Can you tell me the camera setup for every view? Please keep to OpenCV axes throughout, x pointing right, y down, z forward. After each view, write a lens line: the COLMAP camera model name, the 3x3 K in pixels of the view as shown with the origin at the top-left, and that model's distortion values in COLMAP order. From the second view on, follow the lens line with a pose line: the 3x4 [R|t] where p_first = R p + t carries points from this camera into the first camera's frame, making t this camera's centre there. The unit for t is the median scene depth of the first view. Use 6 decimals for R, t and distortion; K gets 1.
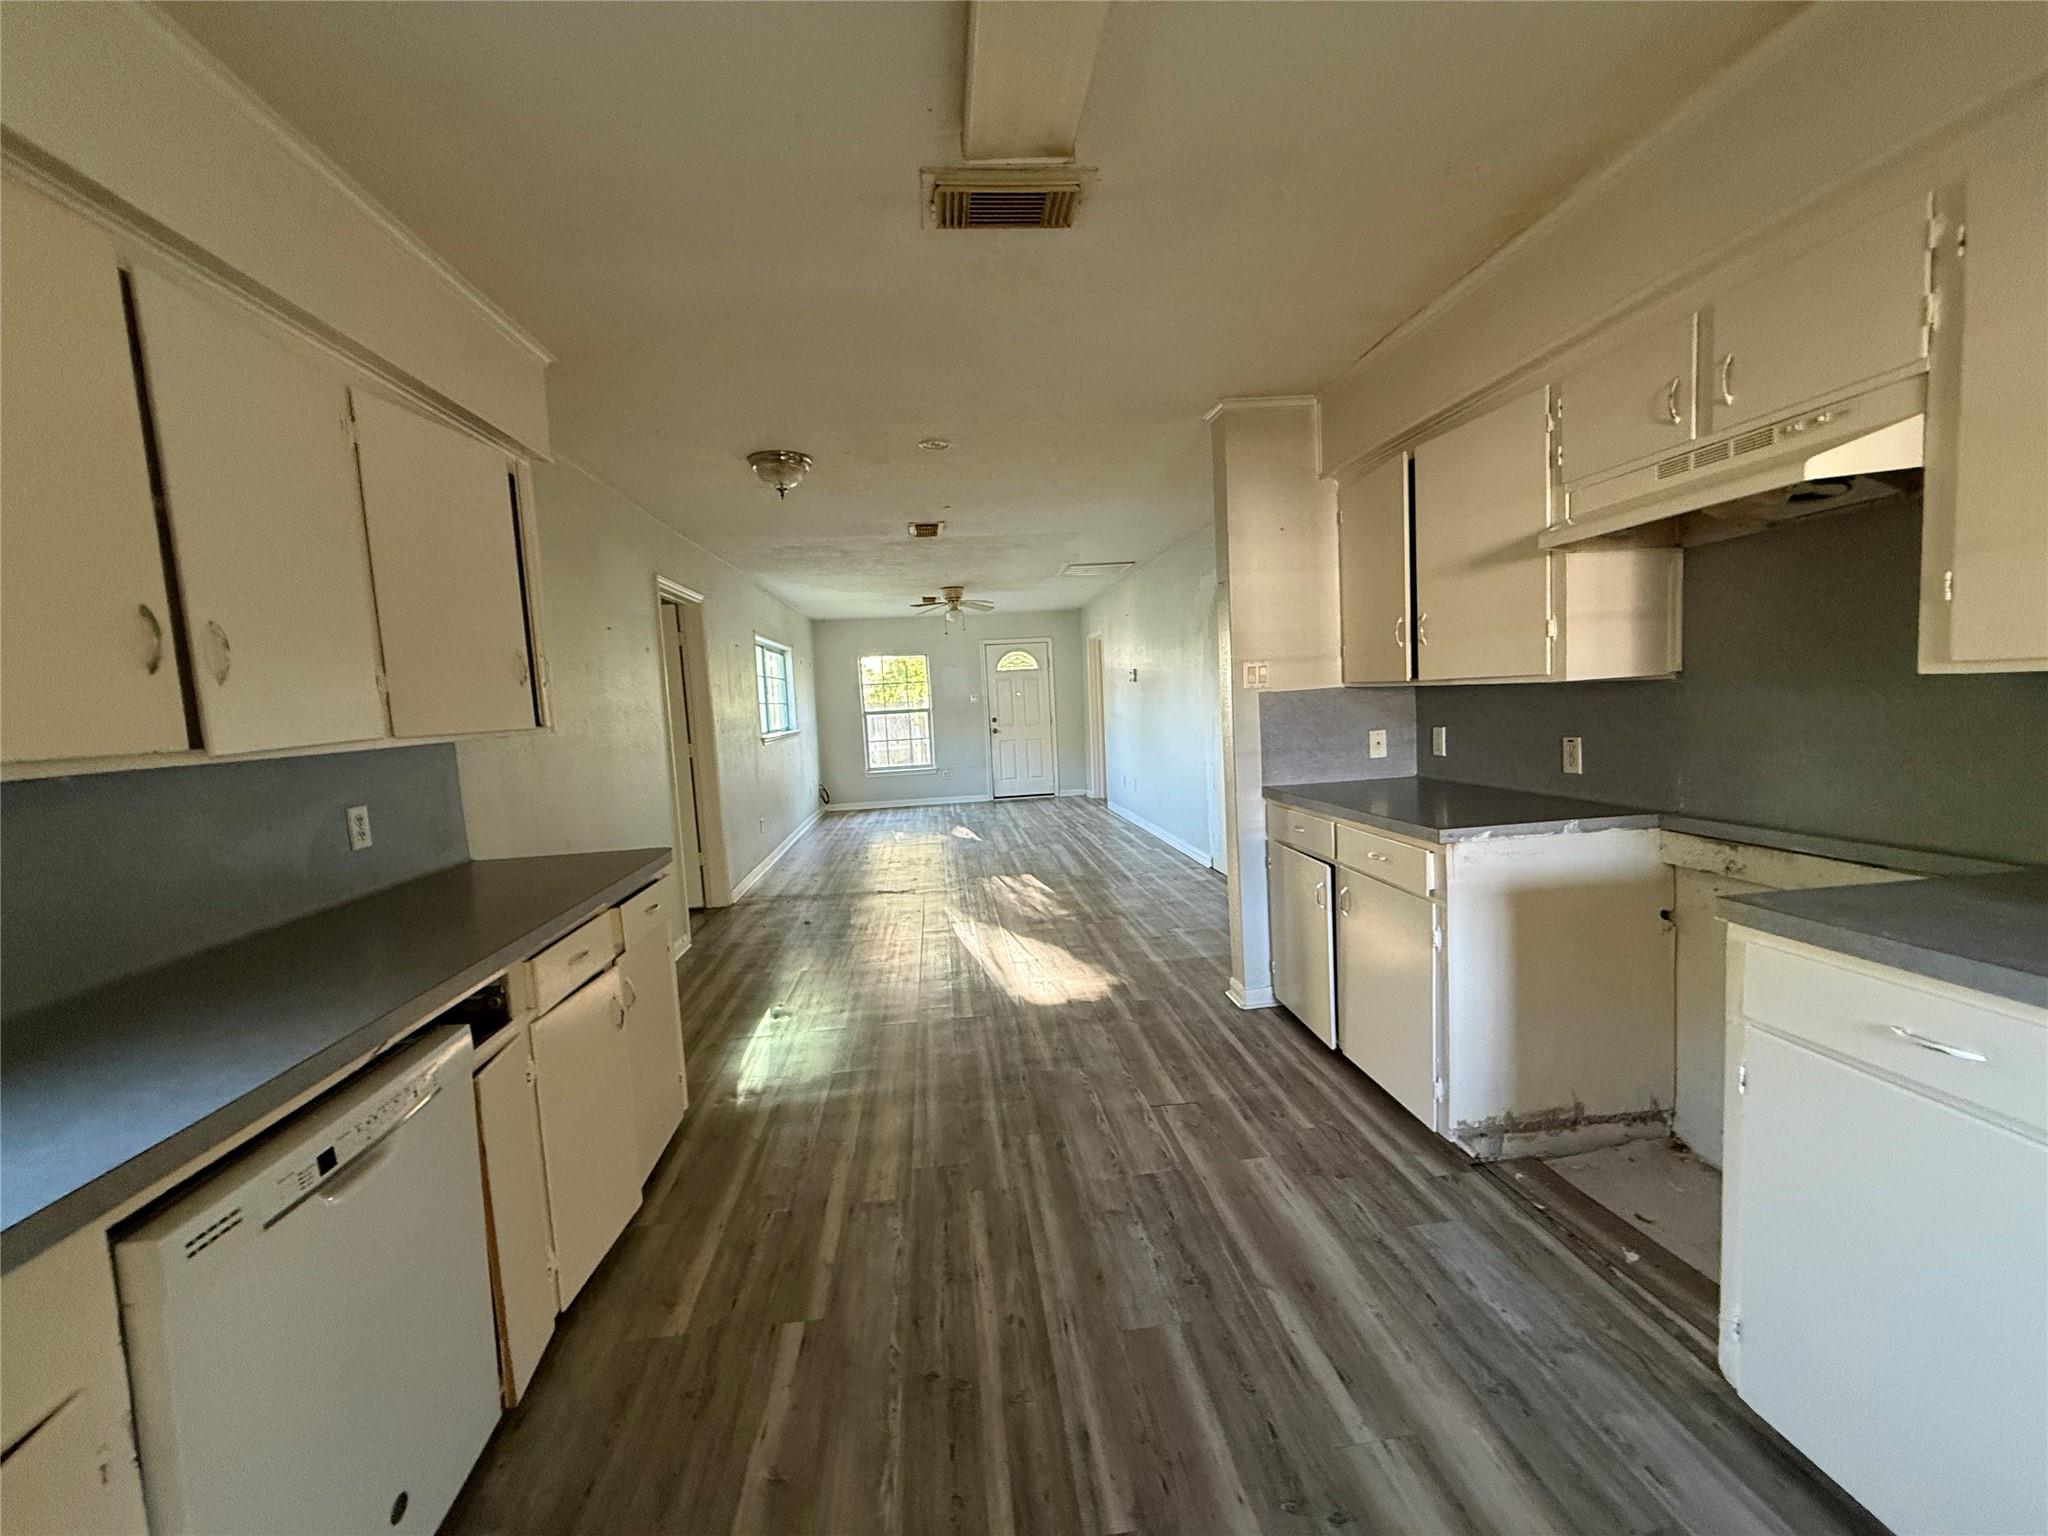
lens RADIAL K [[818.5, 0, 1014.6], [0, 818.5, 768.2], [0, 0, 1]] dist [-0.002395, -0.000272]
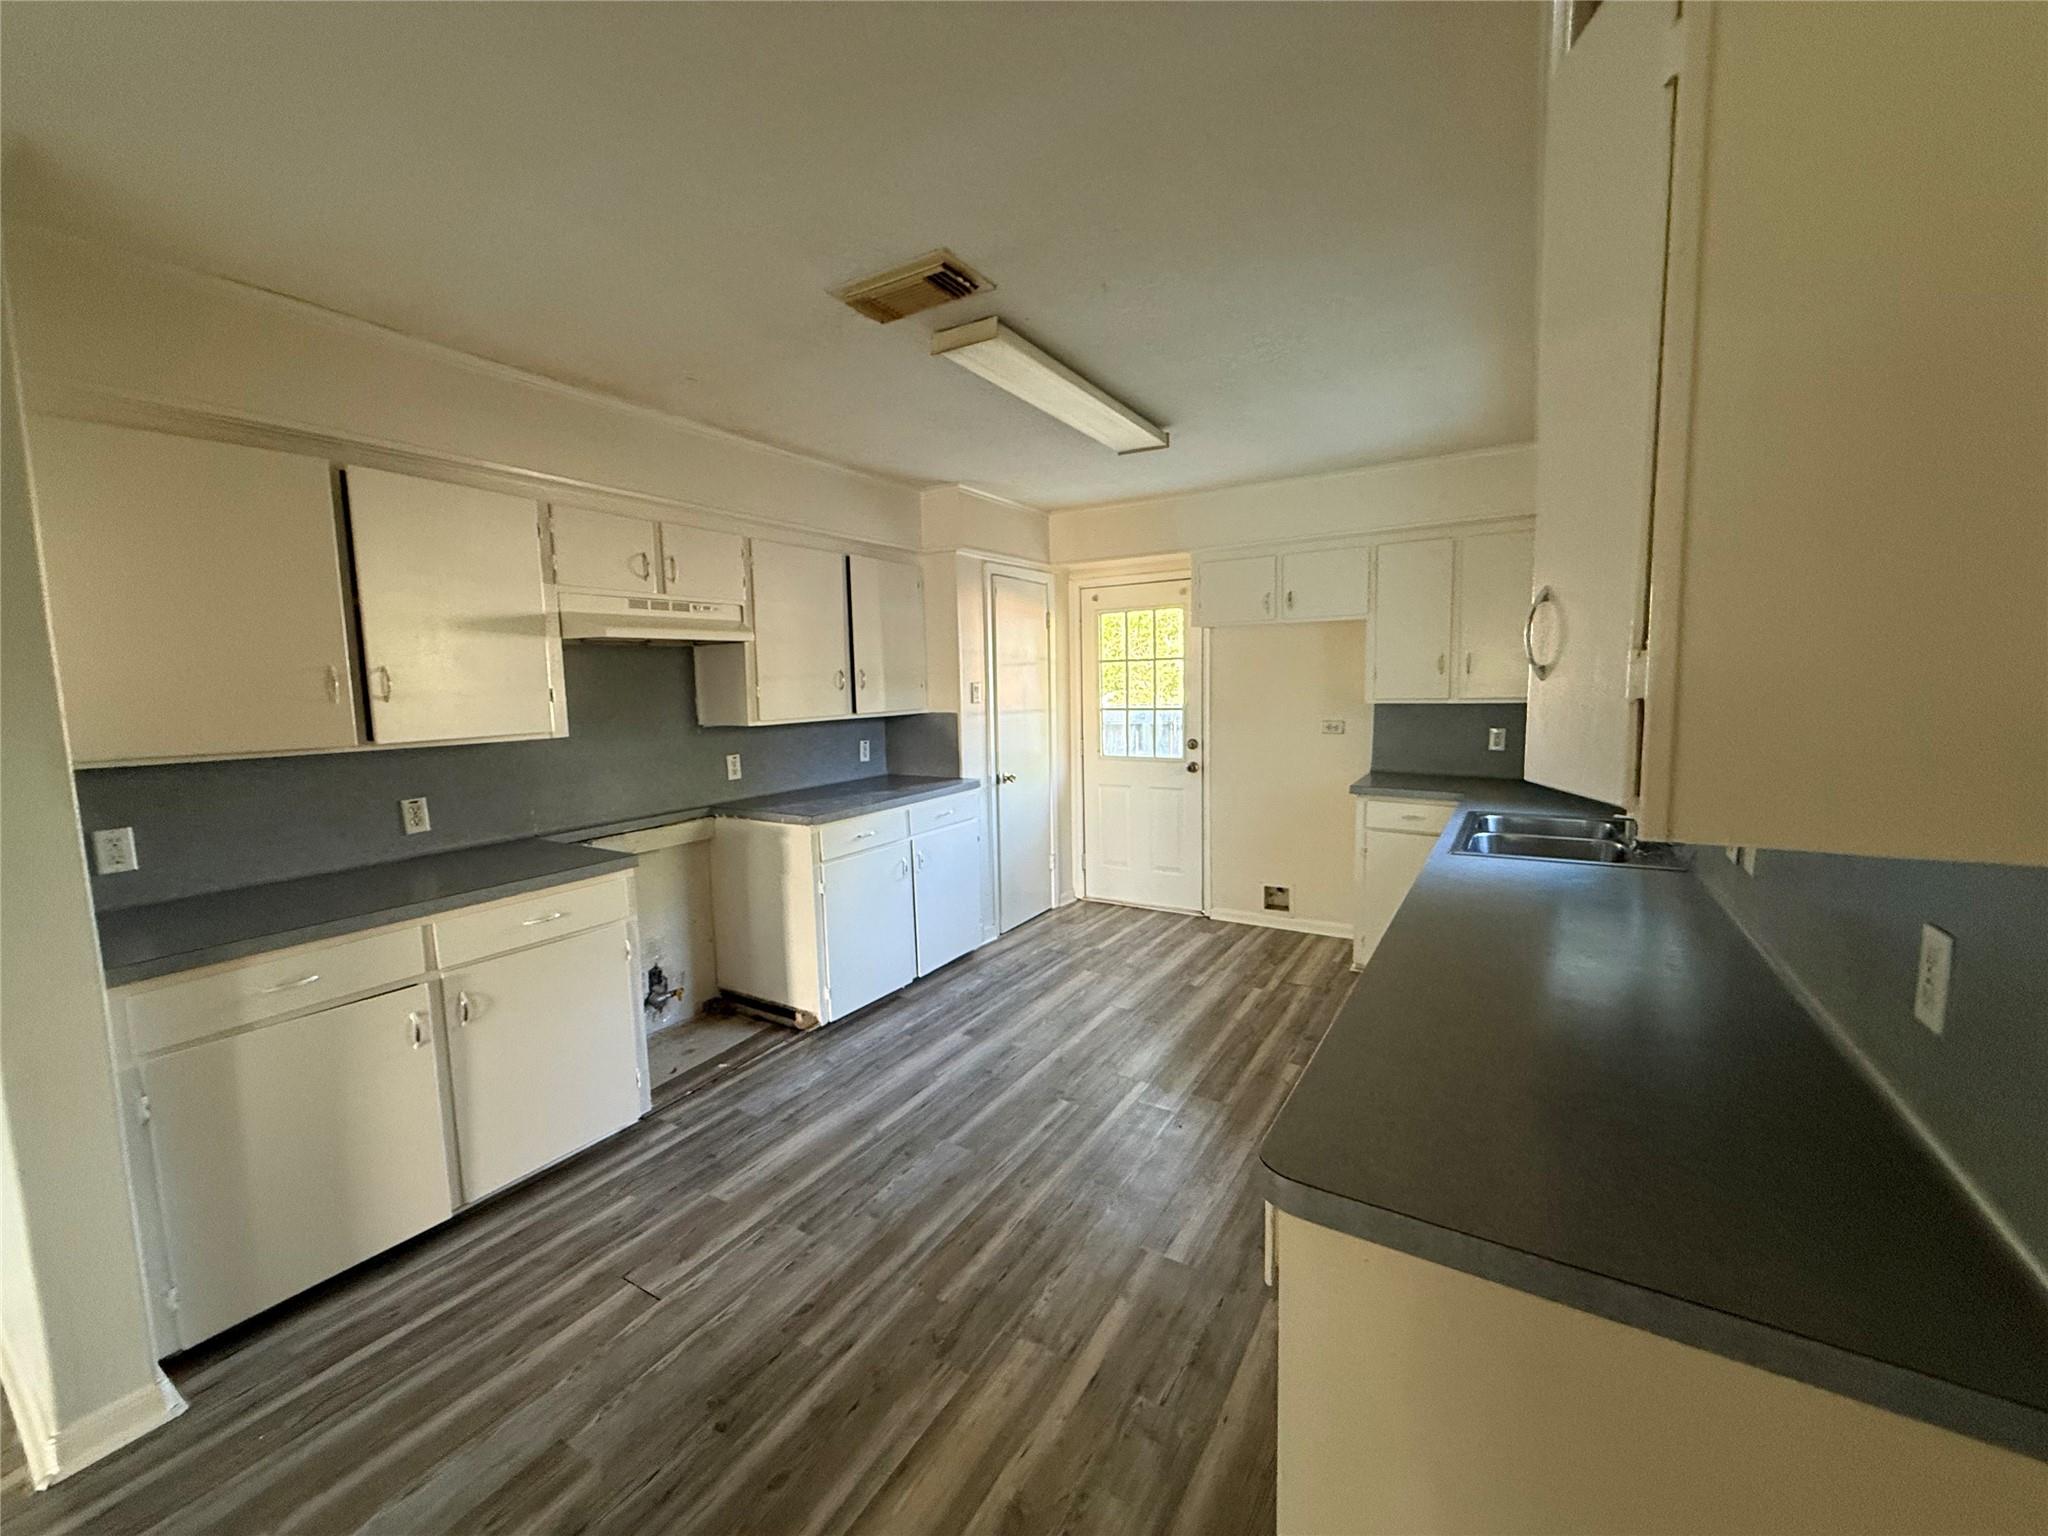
lens RADIAL K [[818.5, 0, 1014.6], [0, 818.5, 768.2], [0, 0, 1]] dist [-0.002395, -0.000272]
pose [[-0.791572, 0.006031, 0.611046, -0.663816], [0.115888, 0.983286, 0.140420, -0.157099], [-0.599986, 0.181965, -0.779041, 1.578426]]
